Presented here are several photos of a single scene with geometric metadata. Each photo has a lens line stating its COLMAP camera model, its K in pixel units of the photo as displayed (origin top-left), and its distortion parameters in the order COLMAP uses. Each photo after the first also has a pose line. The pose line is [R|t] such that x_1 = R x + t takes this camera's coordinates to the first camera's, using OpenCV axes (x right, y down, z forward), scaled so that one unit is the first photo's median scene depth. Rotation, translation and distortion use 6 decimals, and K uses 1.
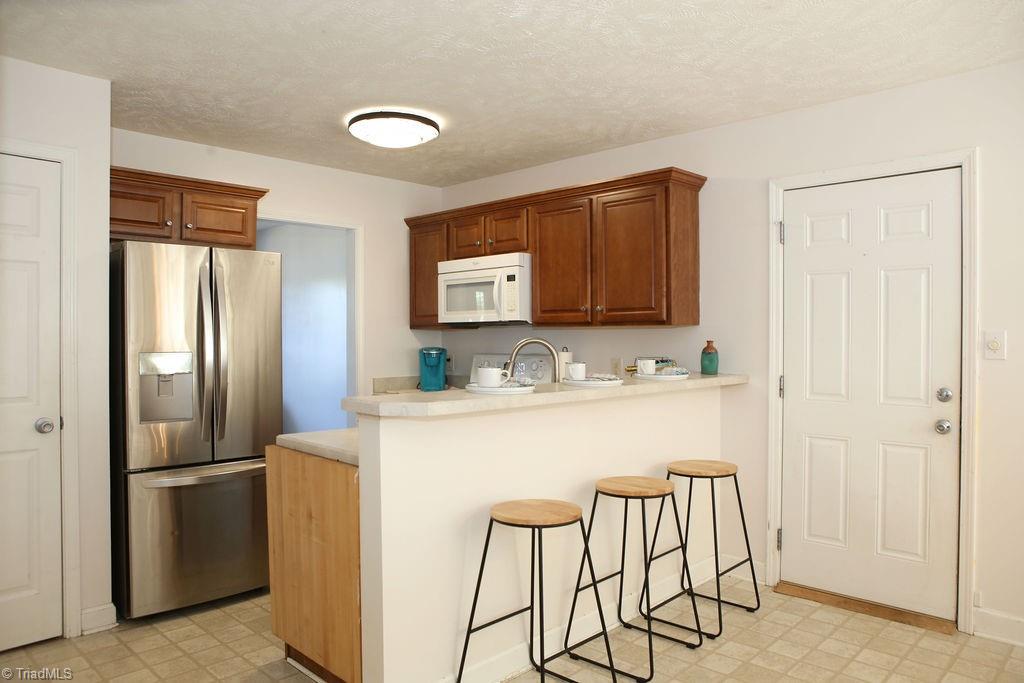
lens RADIAL K [[711.8, 0, 513.0], [0, 711.8, 339.0], [0, 0, 1]] dist [-0.087065, 0.057202]
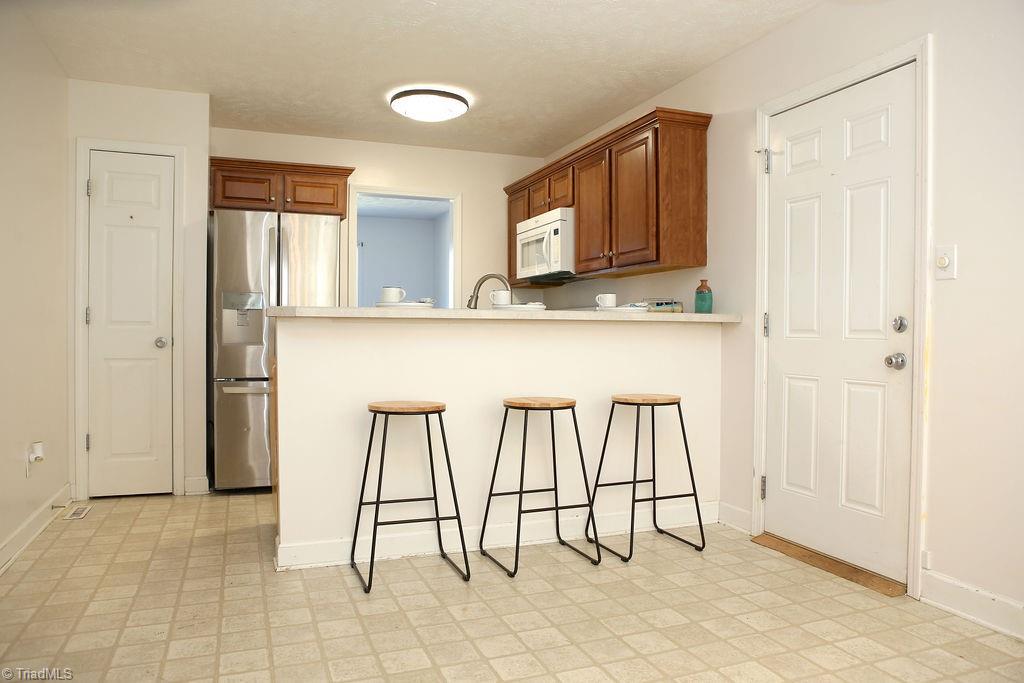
lens RADIAL K [[711.8, 0, 513.6], [0, 711.8, 340.3], [0, 0, 1]] dist [-0.087065, 0.057202]
pose [[0.907283, 0.011314, -0.420368, 0.464283], [-0.008625, 0.999928, 0.008299, 0.082326], [0.420431, -0.003904, 0.907316, 0.001648]]
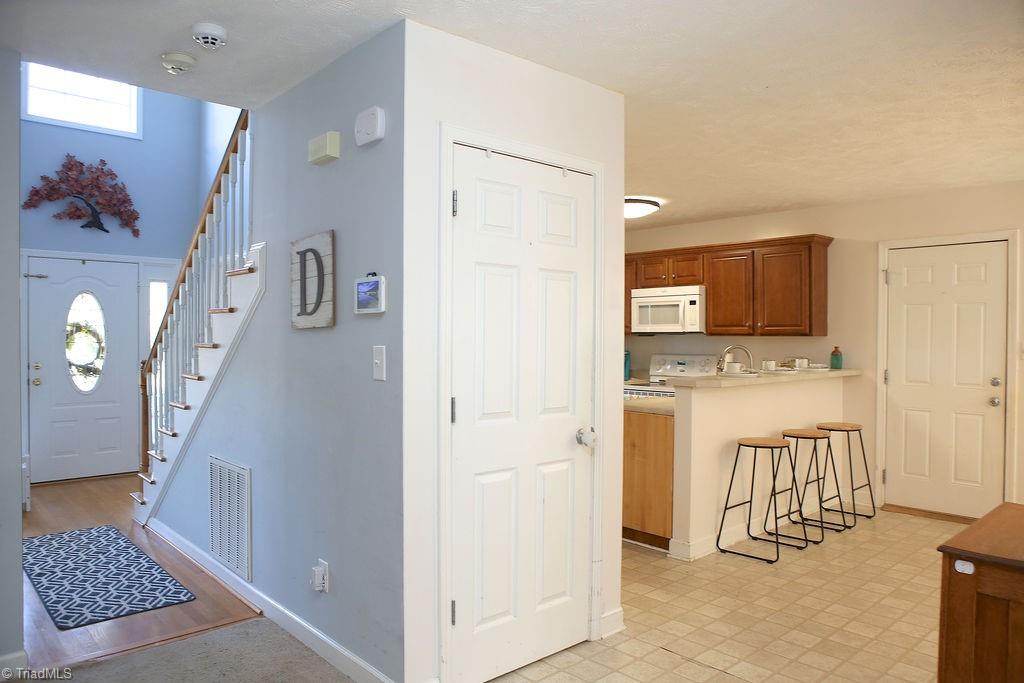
lens RADIAL K [[711.8, 0, 509.6], [0, 711.8, 338.7], [0, 0, 1]] dist [-0.087065, 0.057202]
pose [[0.998324, 0.005734, -0.057583, -0.348736], [-0.005744, 0.999984, -0.000005, -0.011167], [0.057582, 0.000336, 0.998341, -0.563410]]
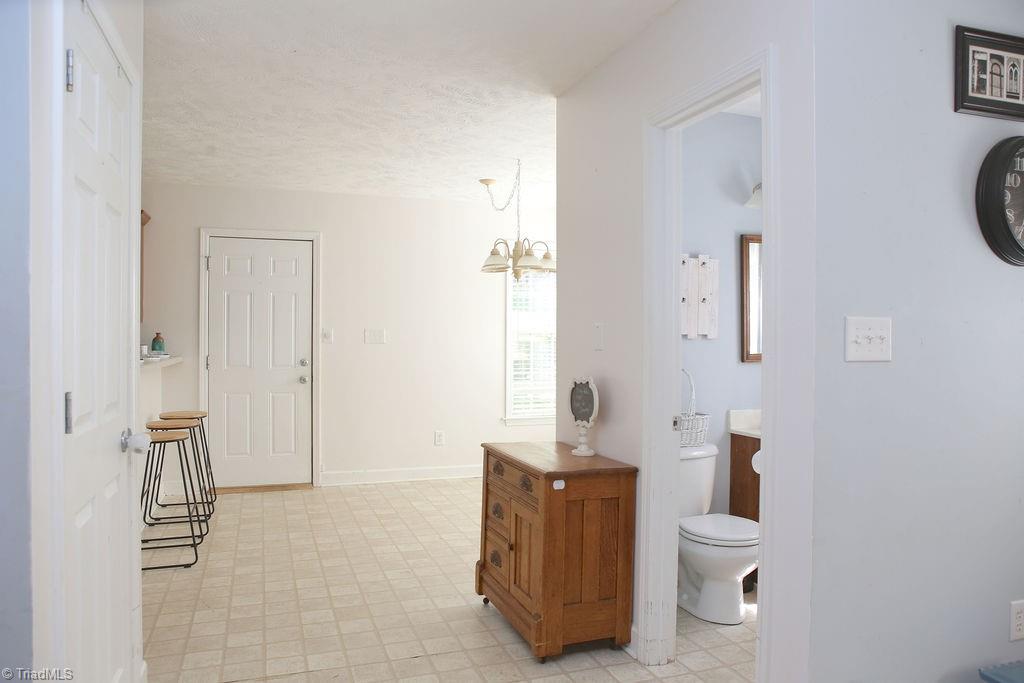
lens RADIAL K [[711.8, 0, 509.1], [0, 711.8, 343.2], [0, 0, 1]] dist [-0.087065, 0.057202]
pose [[0.442351, -0.004617, 0.896830, -0.701969], [0.000260, 0.999987, 0.005019, 0.016926], [-0.896842, -0.001987, 0.442347, -0.277447]]
